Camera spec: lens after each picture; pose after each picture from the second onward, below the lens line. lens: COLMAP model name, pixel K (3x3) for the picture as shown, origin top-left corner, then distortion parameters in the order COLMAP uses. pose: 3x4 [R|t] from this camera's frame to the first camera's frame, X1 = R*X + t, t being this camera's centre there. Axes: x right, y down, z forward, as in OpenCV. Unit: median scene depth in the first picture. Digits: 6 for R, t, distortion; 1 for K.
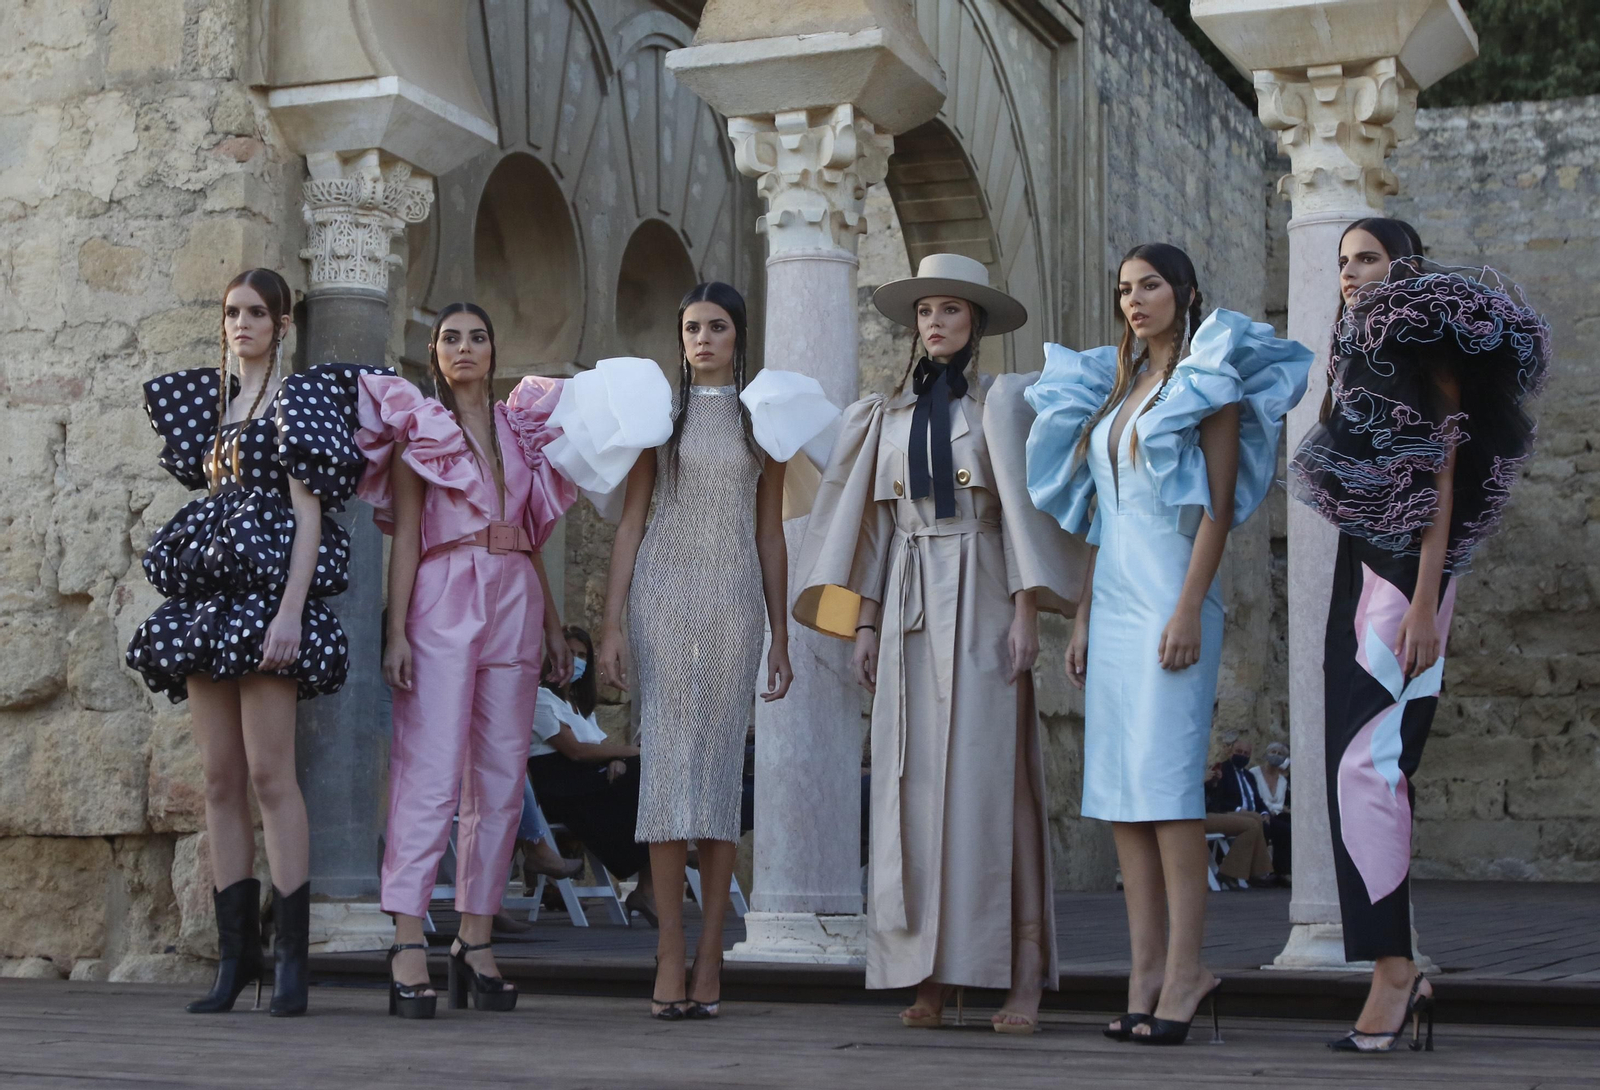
lens RADIAL K [[2900.0, 0, 694.5], [0, 2900.0, 517.8], [0, 0, 1]] dist [-0.019145, 0.041655]
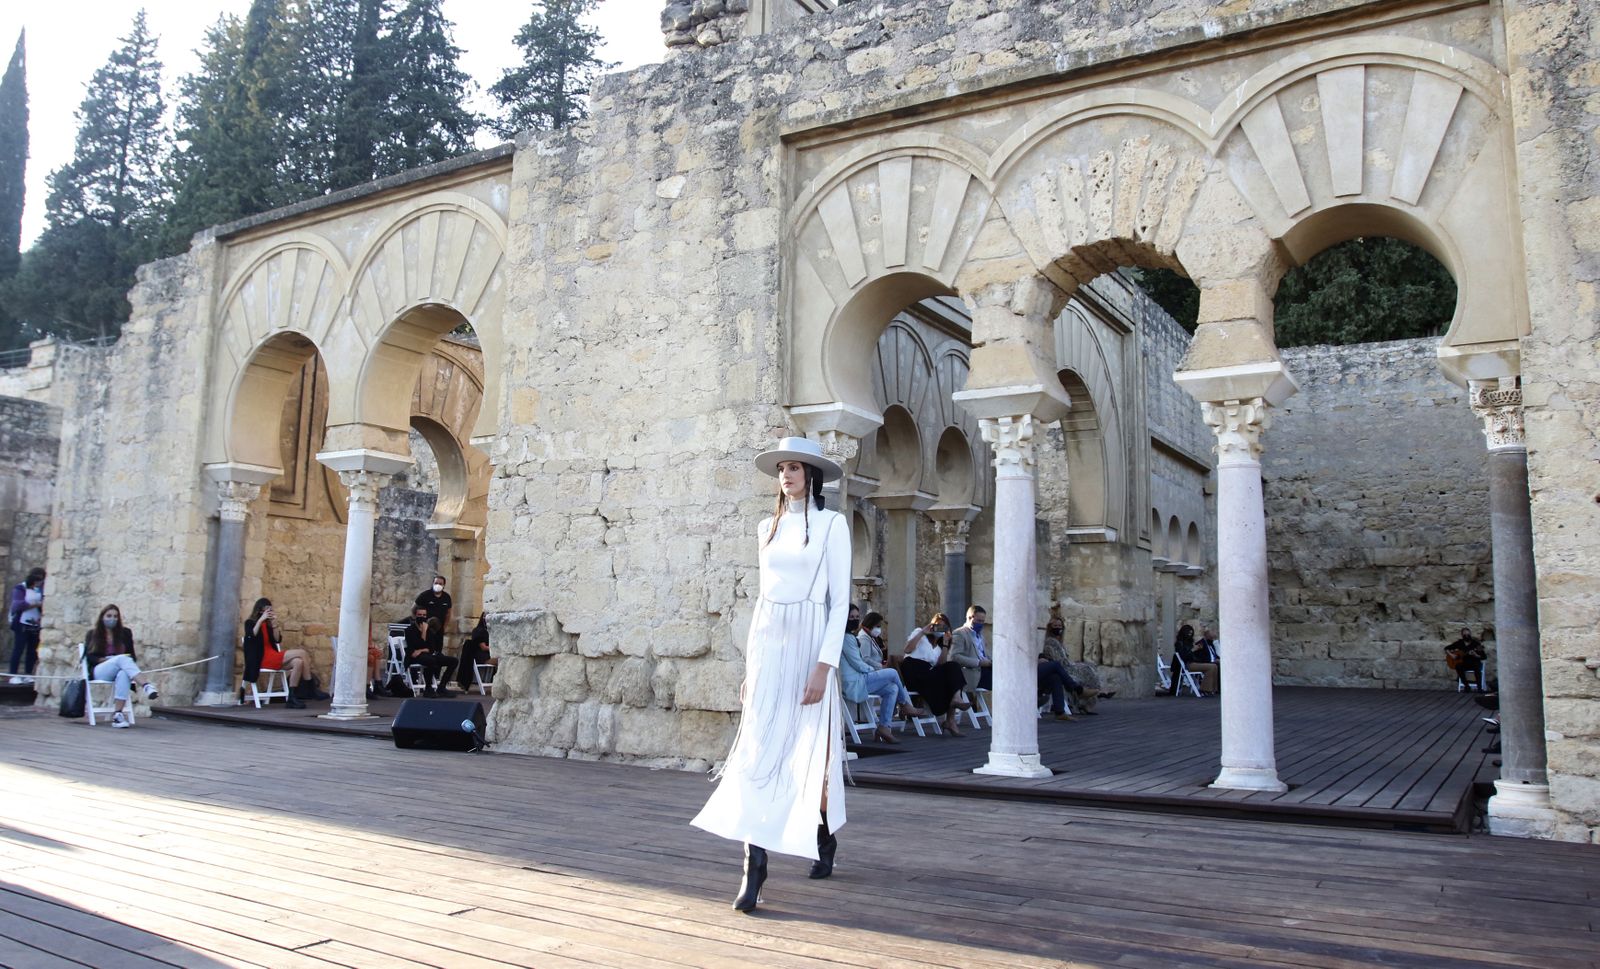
lens RADIAL K [[1220.6, 0, 779.8], [0, 1220.6, 461.5], [0, 0, 1]] dist [-0.096150, 0.061042]
pose [[0.987442, -0.012415, -0.157491, 0.006950], [0.006875, 0.999340, -0.035667, -0.064242], [0.157830, 0.034137, 0.986876, -0.022864]]
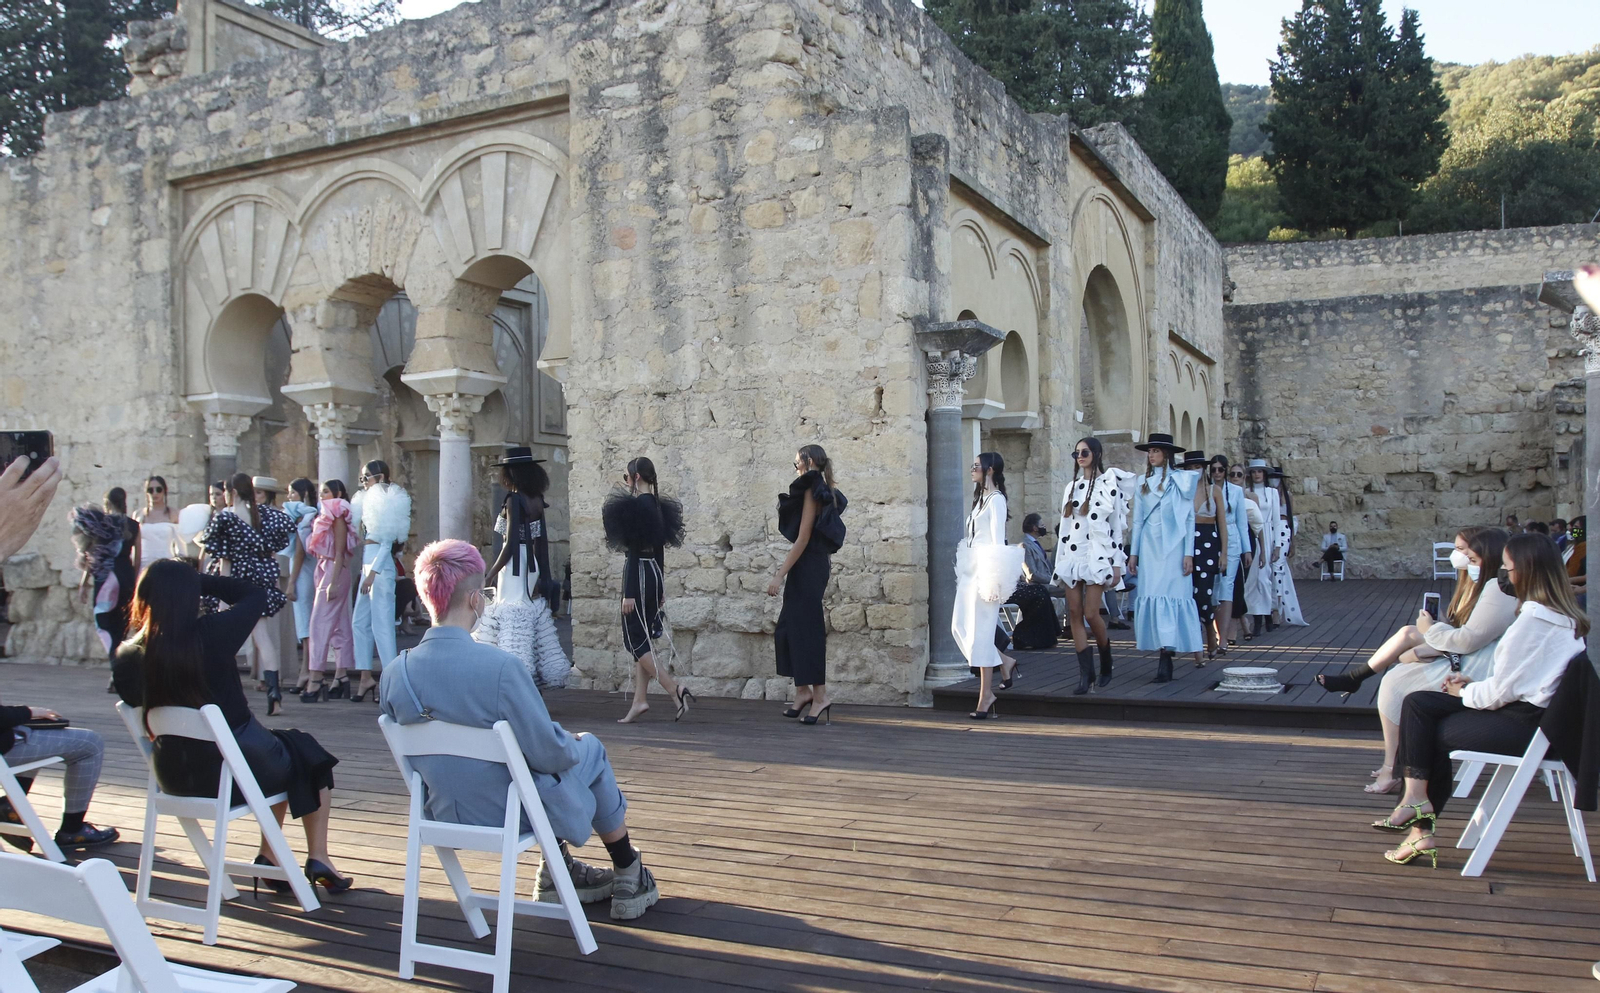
lens RADIAL K [[1285.2, 0, 862.1], [0, 1285.2, 562.9], [0, 0, 1]] dist [-0.091160, 0.058460]
pose [[0.999169, -0.026699, -0.030806, 0.645929], [0.030512, 0.990938, 0.130806, -0.122422], [0.027035, -0.131638, 0.990929, -0.399986]]
